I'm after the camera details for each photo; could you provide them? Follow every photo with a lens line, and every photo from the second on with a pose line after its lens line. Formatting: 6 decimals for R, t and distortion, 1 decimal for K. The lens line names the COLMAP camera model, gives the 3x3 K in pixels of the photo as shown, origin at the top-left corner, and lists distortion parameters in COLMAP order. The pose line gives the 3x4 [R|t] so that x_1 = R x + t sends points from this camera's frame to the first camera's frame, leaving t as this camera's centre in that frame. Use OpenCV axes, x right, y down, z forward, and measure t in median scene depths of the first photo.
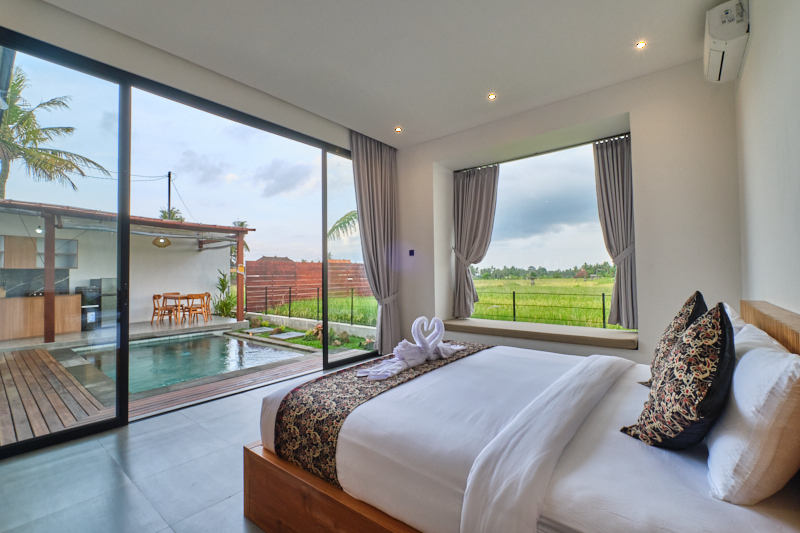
lens RADIAL K [[353.8, 0, 402.0], [0, 353.8, 267.6], [0, 0, 1]] dist [-0.001320, -0.002231]
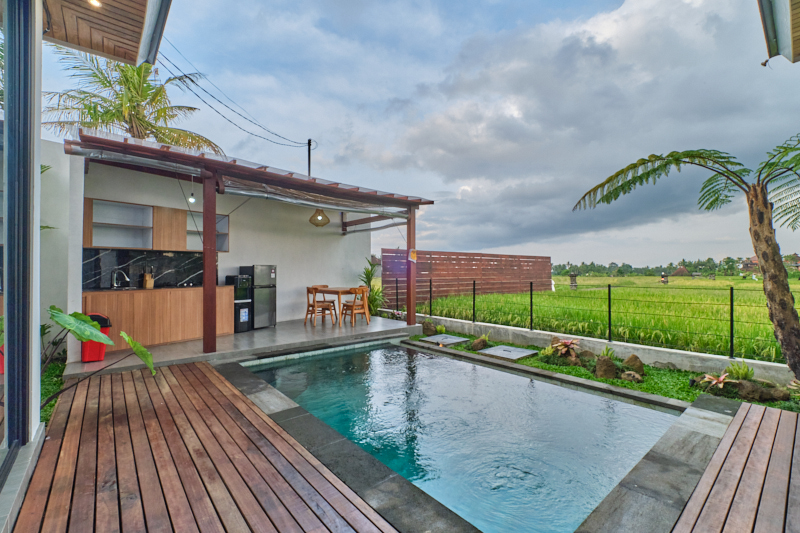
lens RADIAL K [[353.8, 0, 398.9], [0, 353.8, 267.3], [0, 0, 1]] dist [-0.001320, -0.002231]
pose [[0.982398, 0.010404, -0.186511, -0.357513], [-0.007946, 0.999871, 0.013925, 0.019678], [0.186632, -0.012198, 0.982354, 0.268118]]
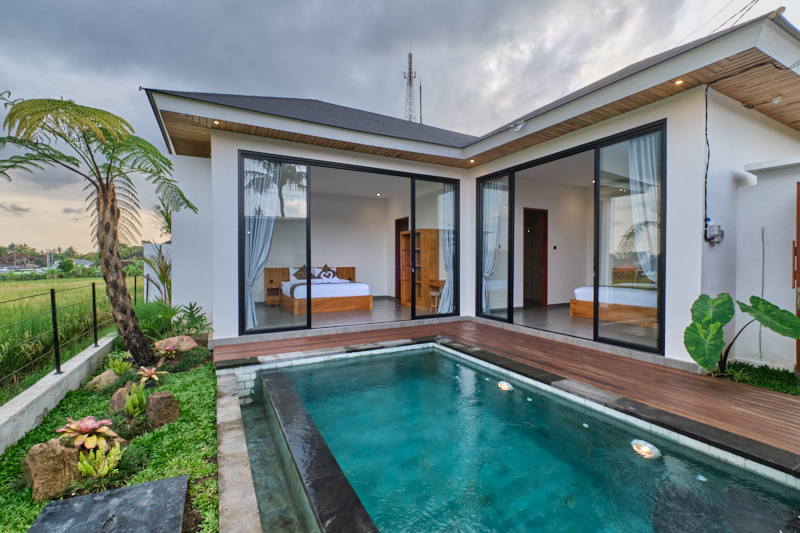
lens RADIAL K [[353.8, 0, 405.4], [0, 353.8, 265.5], [0, 0, 1]] dist [-0.001320, -0.002231]
pose [[-0.926127, 0.011331, 0.377042, -0.513769], [0.007558, 0.999905, -0.011484, 0.029832], [-0.377136, -0.007786, -0.926125, 1.010688]]
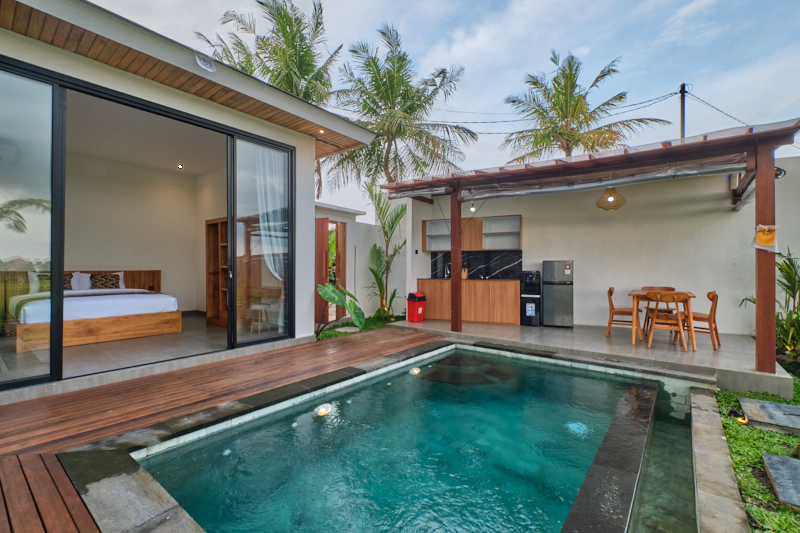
lens RADIAL K [[353.8, 0, 400.0], [0, 353.8, 265.5], [0, 0, 1]] dist [-0.001320, -0.002231]
pose [[0.012012, 0.011419, -0.999863, -0.078879], [0.016291, 0.999800, 0.011614, 0.024251], [0.999795, -0.016428, 0.011824, 0.619166]]
